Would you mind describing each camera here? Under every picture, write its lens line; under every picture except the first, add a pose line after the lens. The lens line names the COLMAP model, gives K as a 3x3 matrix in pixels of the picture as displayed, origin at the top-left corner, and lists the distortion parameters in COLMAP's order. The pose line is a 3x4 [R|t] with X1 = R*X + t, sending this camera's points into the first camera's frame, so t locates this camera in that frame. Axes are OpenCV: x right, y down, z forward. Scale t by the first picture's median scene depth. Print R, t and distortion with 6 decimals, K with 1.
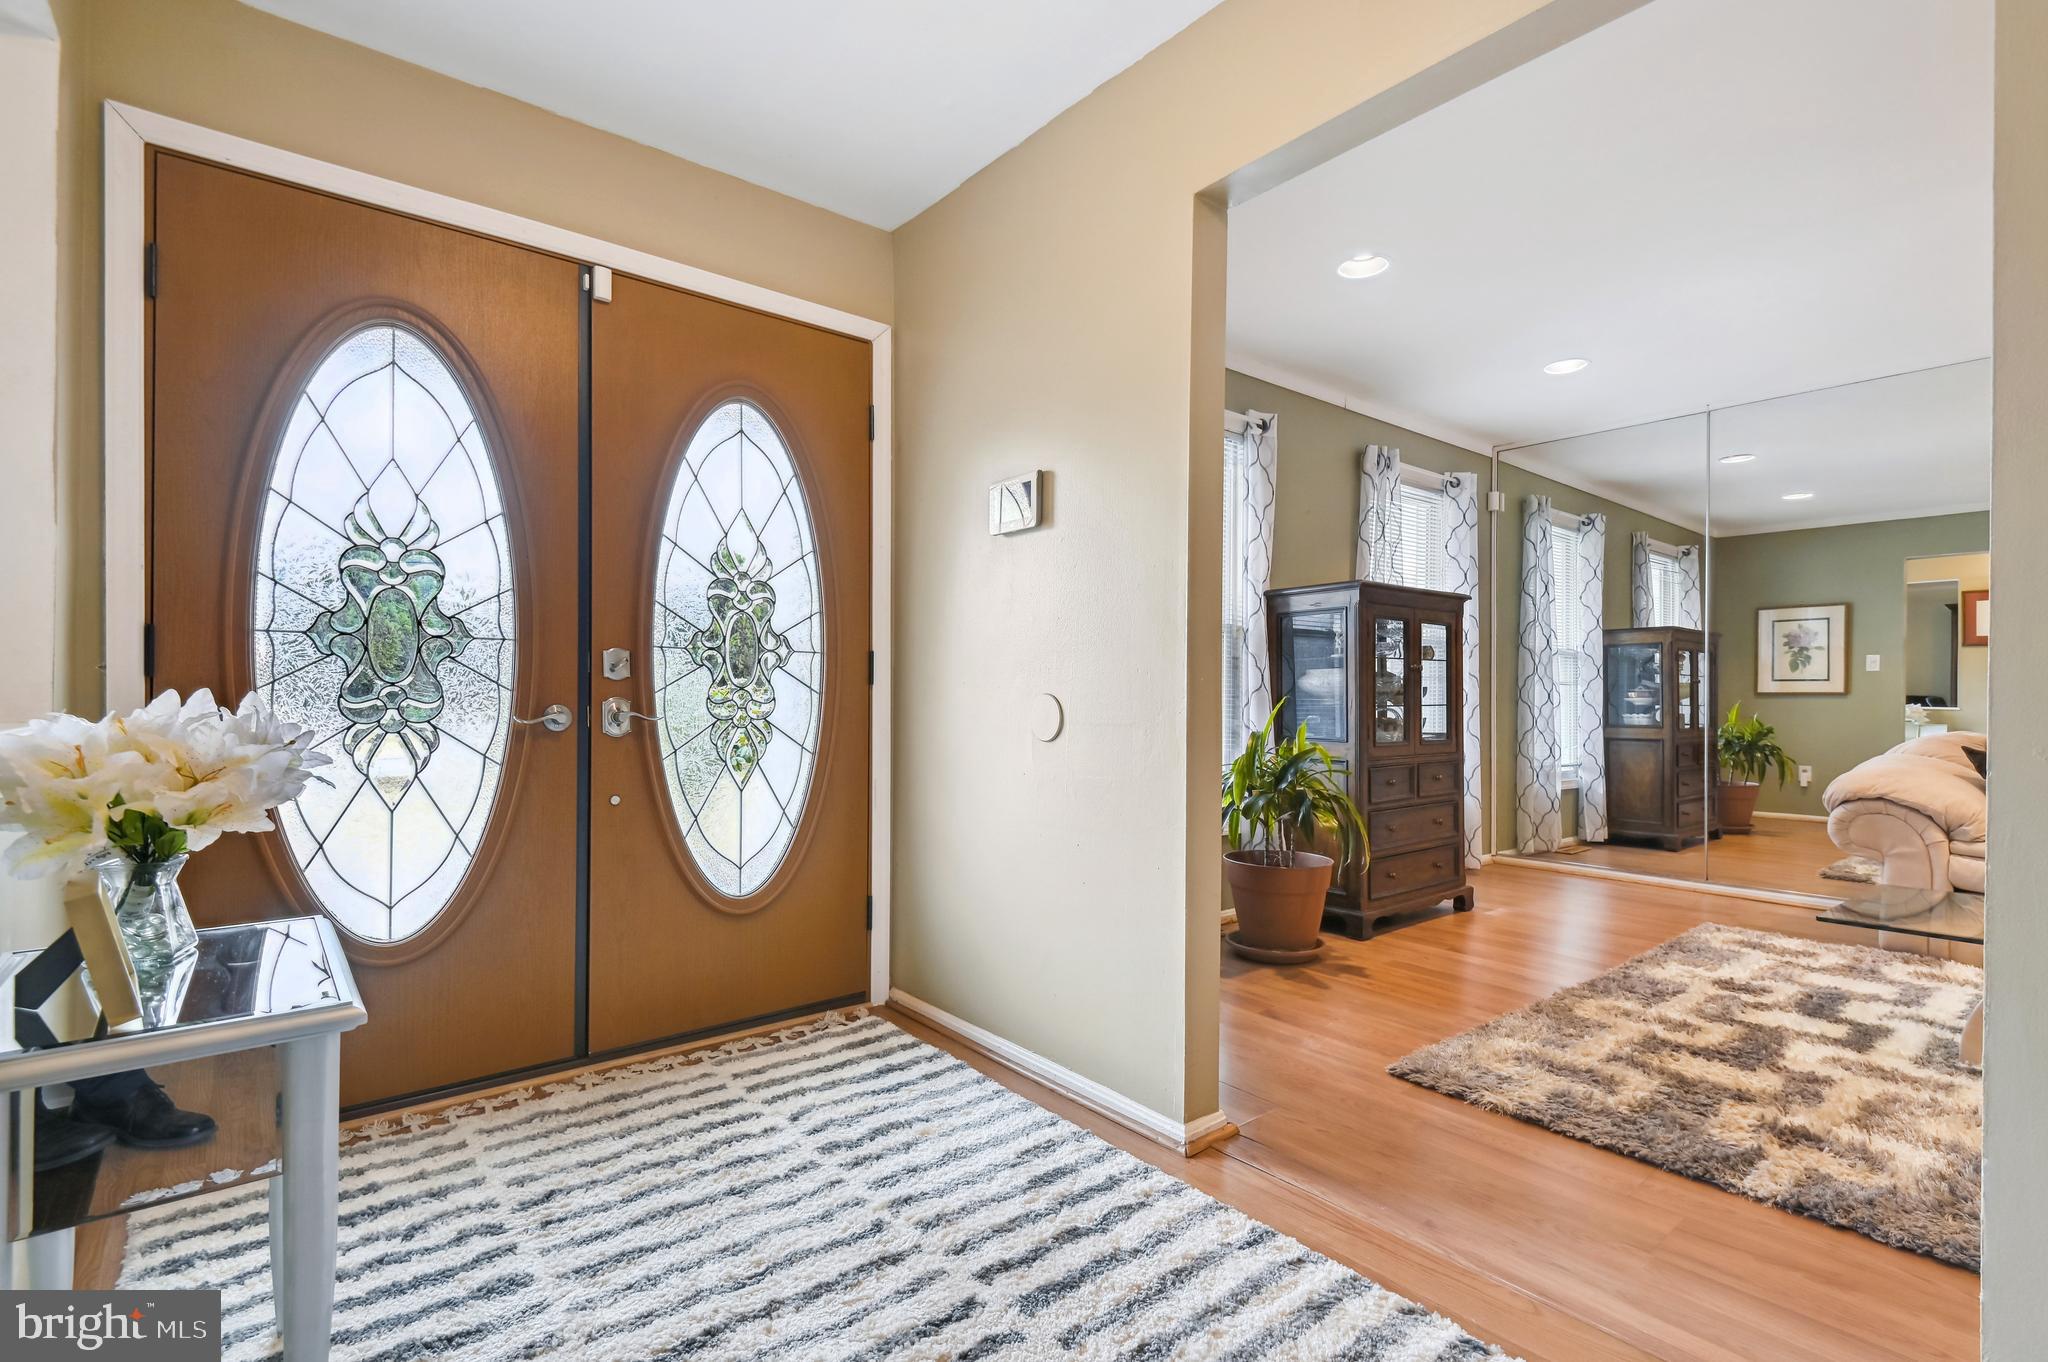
lens RADIAL K [[930.6, 0, 1024.9], [0, 930.6, 691.3], [0, 0, 1]] dist [0.035885, -0.022899]
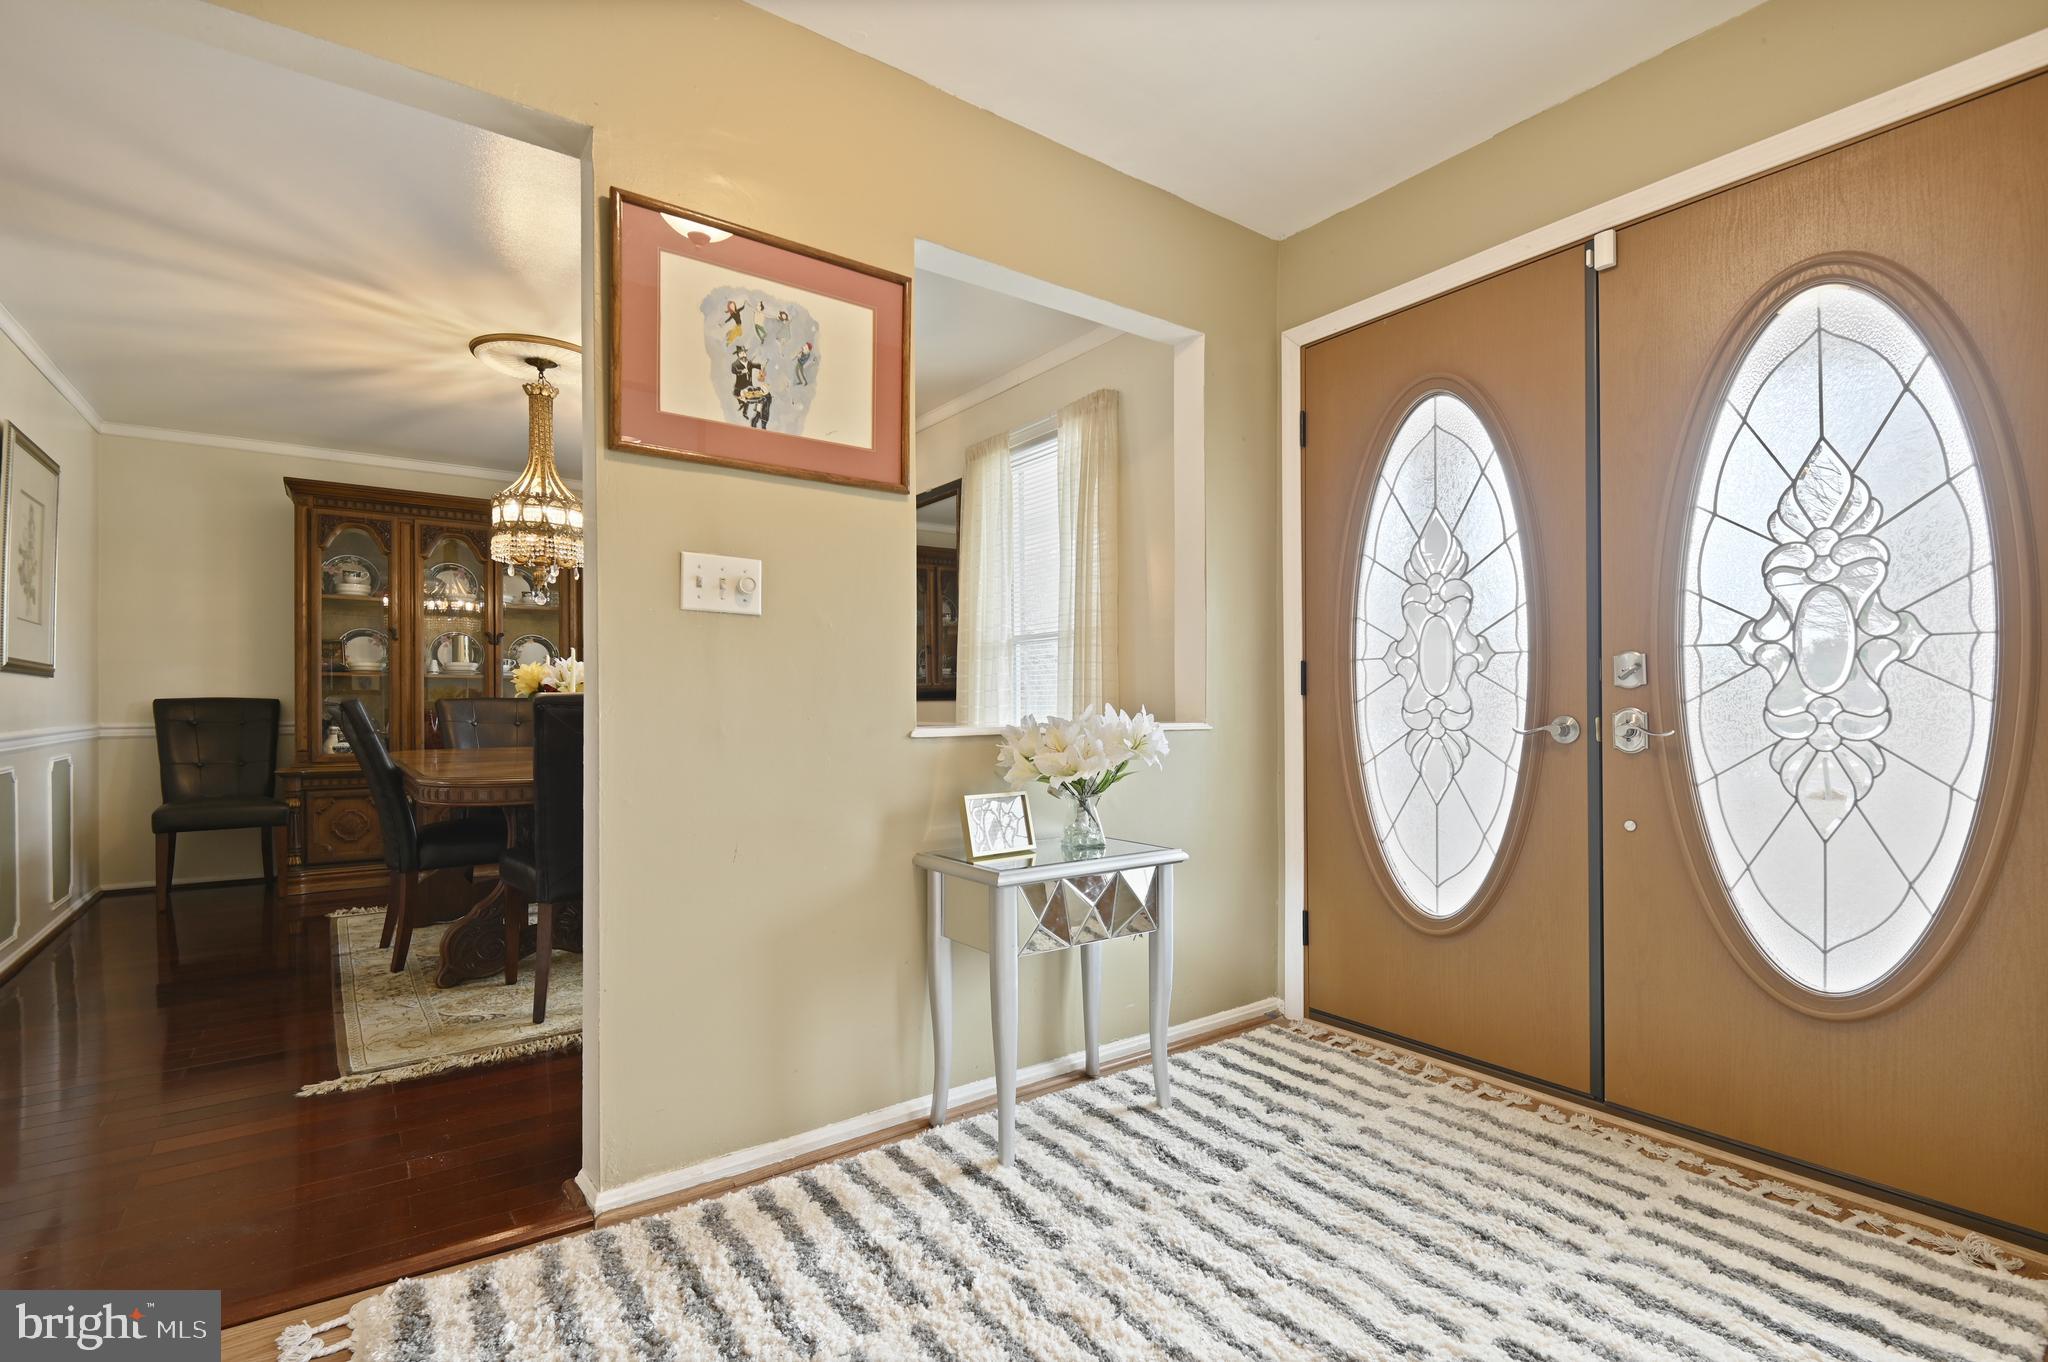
lens RADIAL K [[930.6, 0, 1024.9], [0, 930.6, 691.3], [0, 0, 1]] dist [0.035885, -0.022899]
pose [[-0.026698, -0.016020, -0.999515, 0.496625], [0.004995, 0.999857, -0.016159, 0.003114], [0.999631, -0.005424, -0.026614, 0.495860]]
